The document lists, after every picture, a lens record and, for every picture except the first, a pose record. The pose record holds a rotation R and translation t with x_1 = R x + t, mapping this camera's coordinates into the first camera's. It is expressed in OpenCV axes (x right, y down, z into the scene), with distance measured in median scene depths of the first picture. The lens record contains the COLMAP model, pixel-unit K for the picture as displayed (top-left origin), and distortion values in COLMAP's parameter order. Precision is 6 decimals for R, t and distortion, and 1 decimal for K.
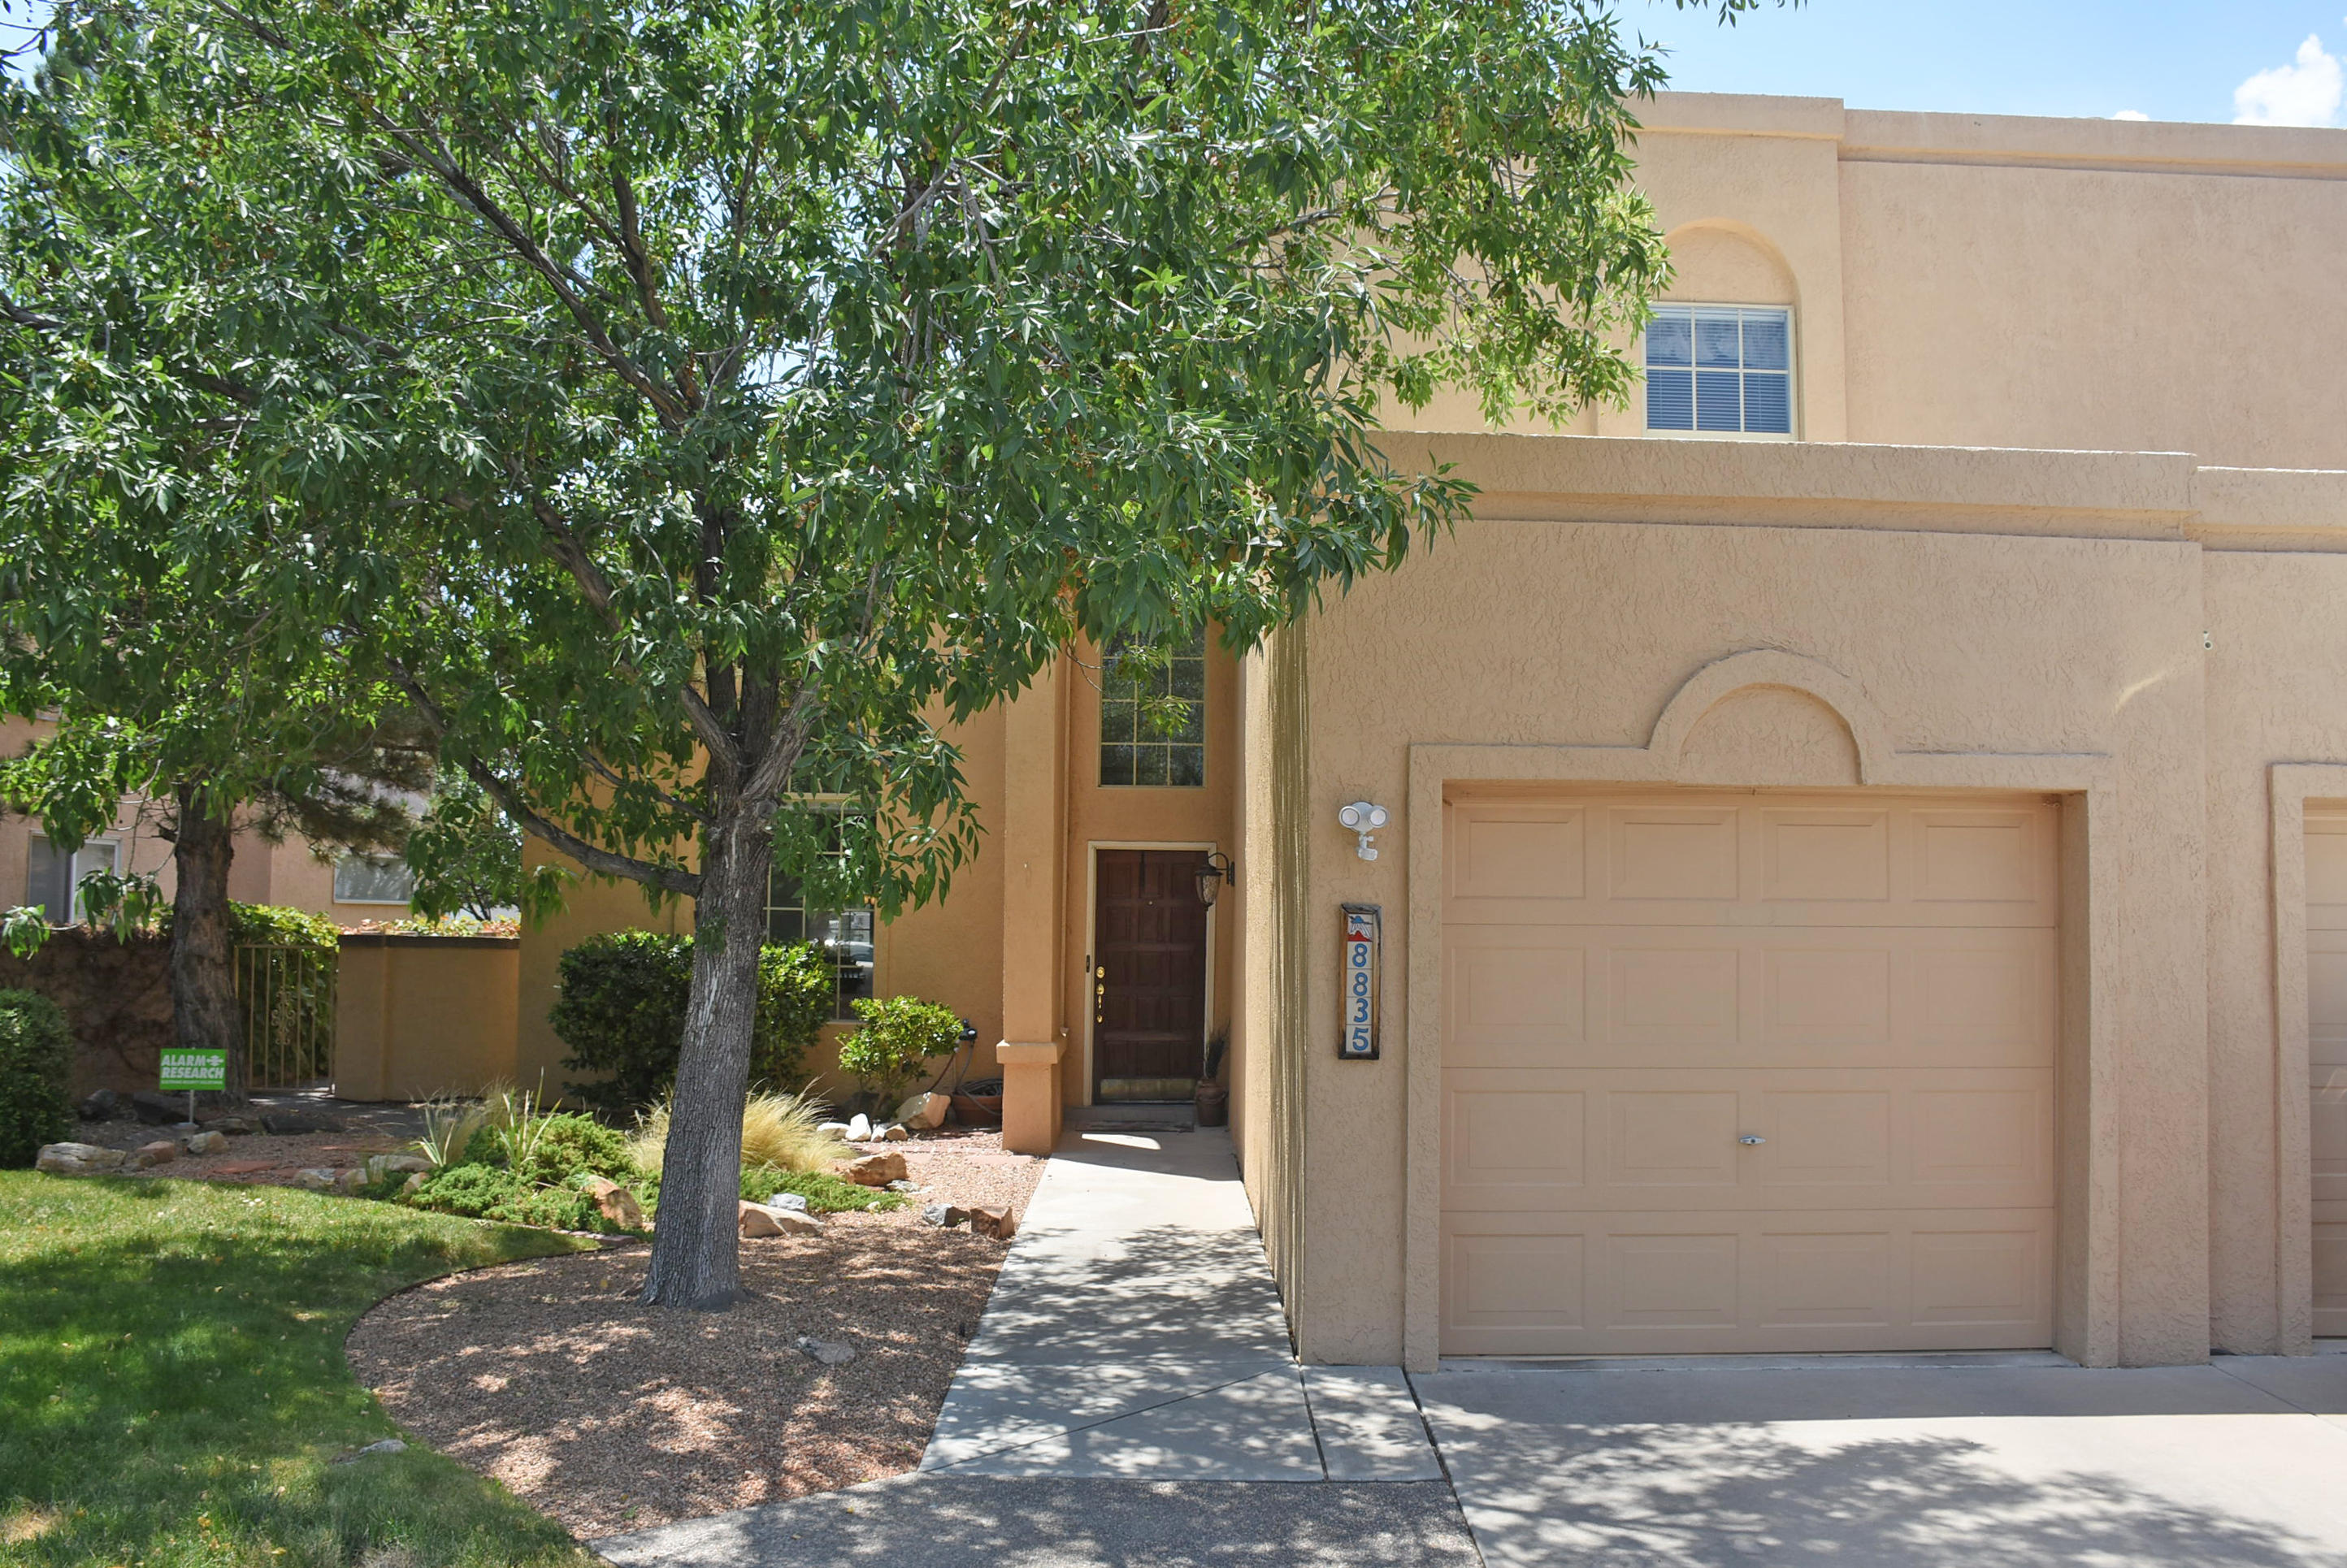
lens RADIAL K [[1886.4, 0, 1173.5], [0, 1886.4, 784.0], [0, 0, 1]] dist [-0.108798, 0.058121]
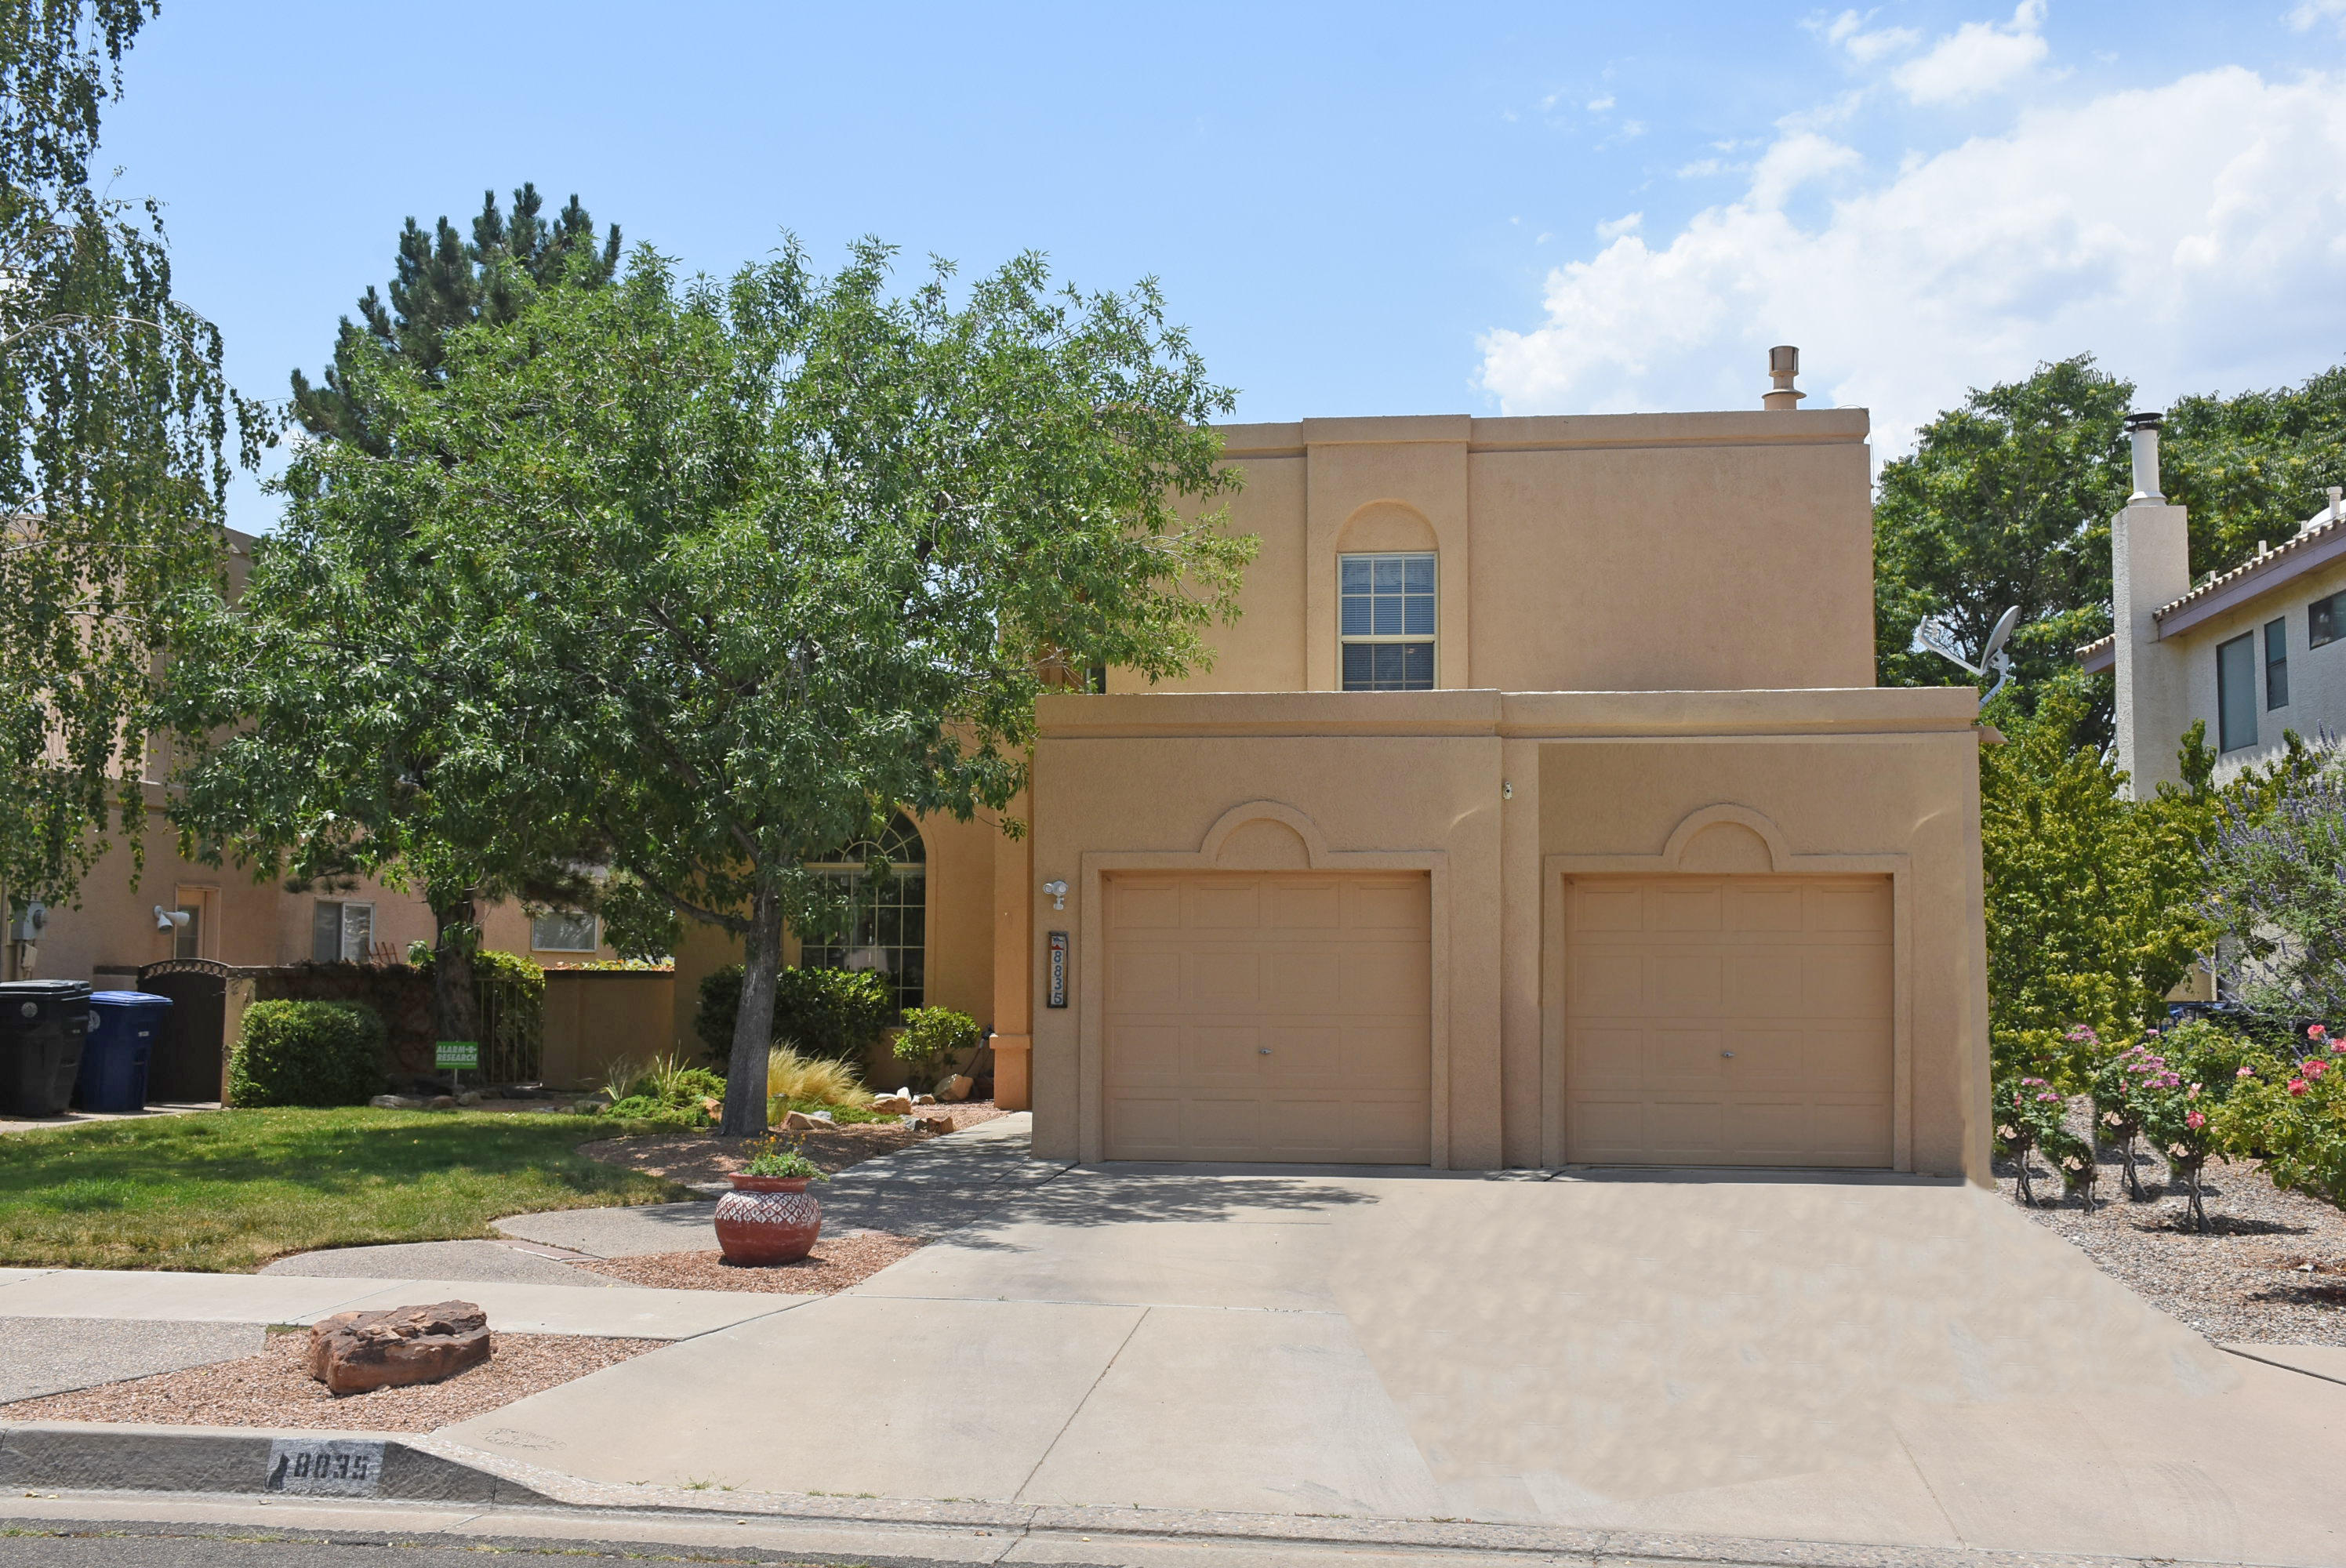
lens RADIAL K [[2260.5, 0, 1173.0], [0, 2260.5, 784.0], [0, 0, 1]] dist [-0.000351, 0.001084]
pose [[0.990919, -0.020011, -0.132959, 0.364577], [0.018407, 0.999742, -0.013279, -0.040051], [0.133191, 0.010711, 0.991033, -0.928489]]
